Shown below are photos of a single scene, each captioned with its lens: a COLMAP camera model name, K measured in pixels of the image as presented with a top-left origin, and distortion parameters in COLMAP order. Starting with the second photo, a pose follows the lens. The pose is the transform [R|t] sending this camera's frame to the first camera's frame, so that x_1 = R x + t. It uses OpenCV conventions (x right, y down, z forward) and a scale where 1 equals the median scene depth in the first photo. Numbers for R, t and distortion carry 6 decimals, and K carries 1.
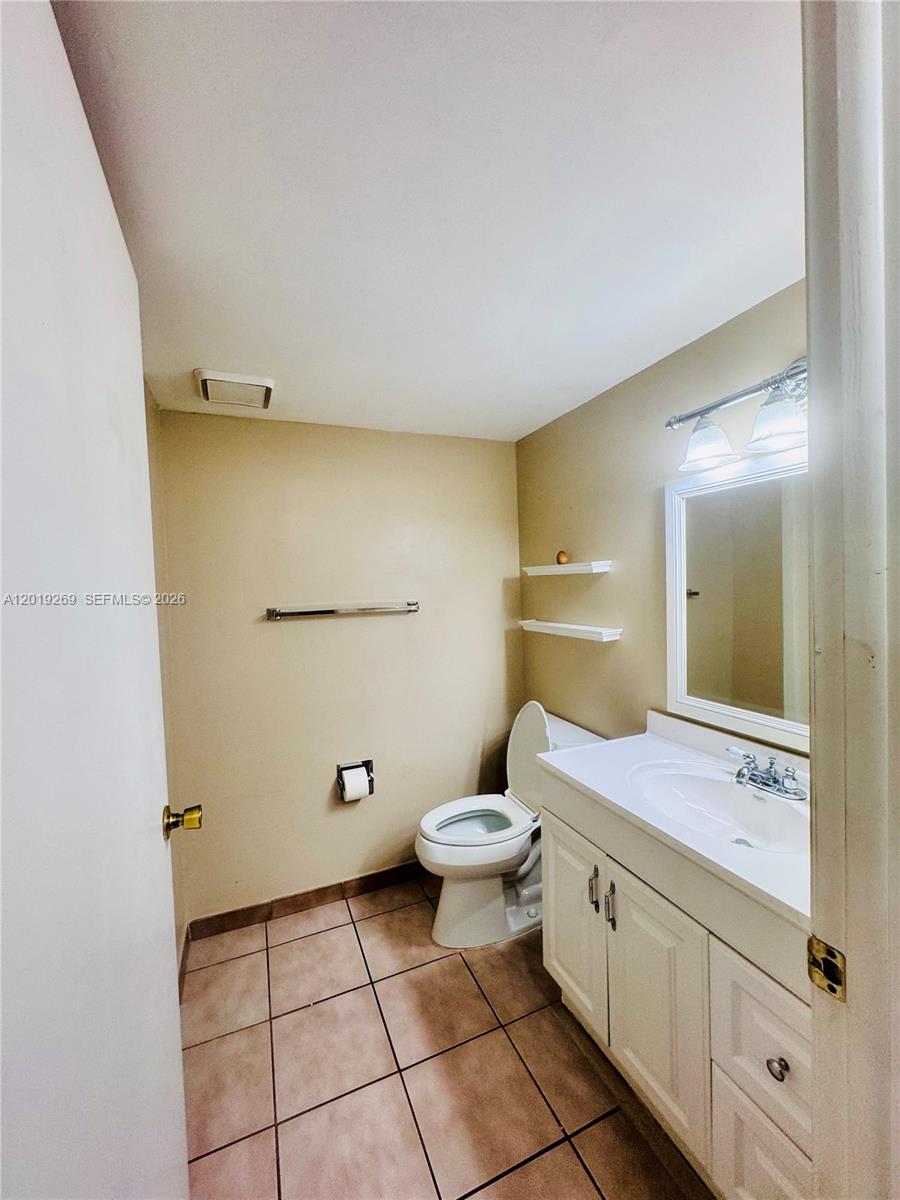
lens RADIAL K [[479.9, 0, 447.1], [0, 479.9, 605.3], [0, 0, 1]] dist [-0.002352, -0.000385]
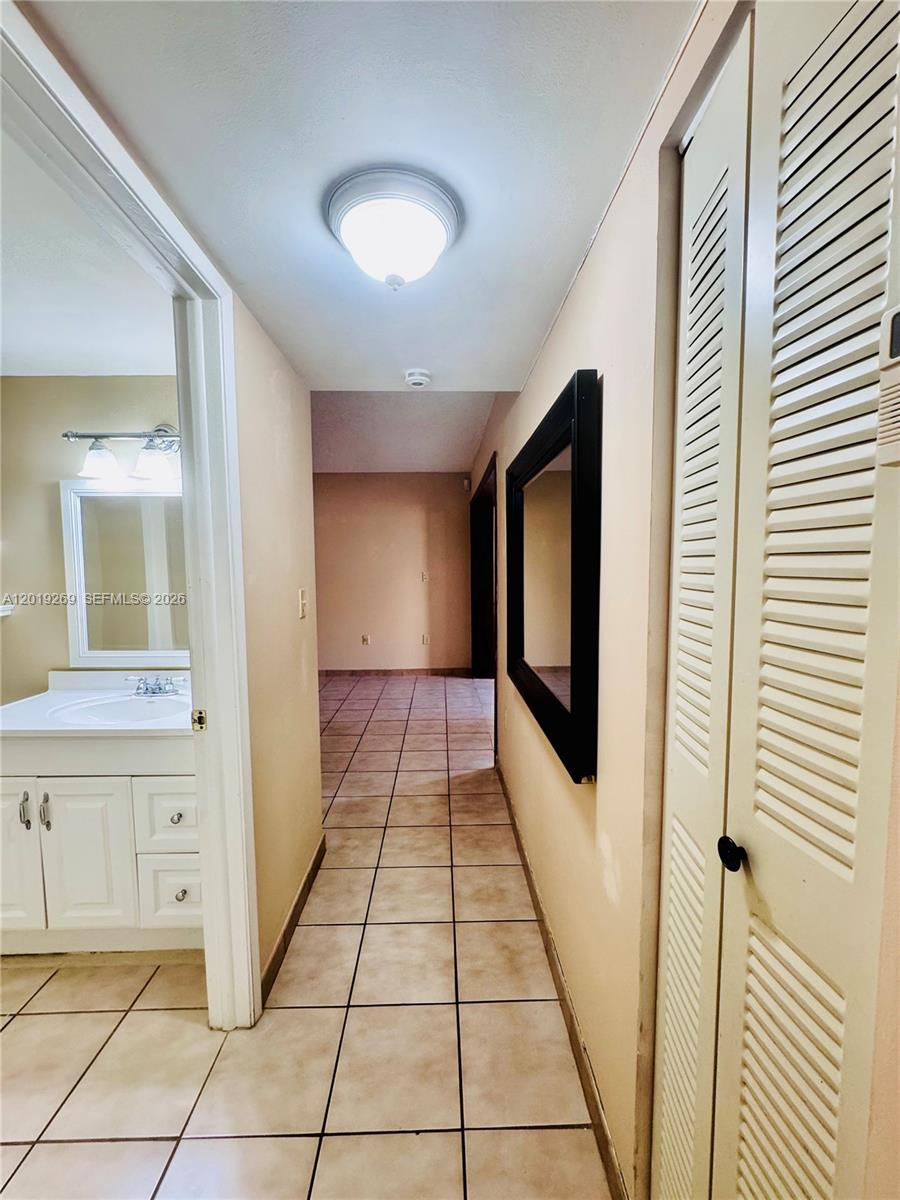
lens RADIAL K [[479.9, 0, 450.1], [0, 479.9, 599.1], [0, 0, 1]] dist [-0.002352, -0.000385]
pose [[0.361181, -0.030450, 0.931998, -0.429812], [0.031843, 0.999287, 0.020308, 0.069301], [-0.931952, 0.022343, 0.361893, -0.465020]]
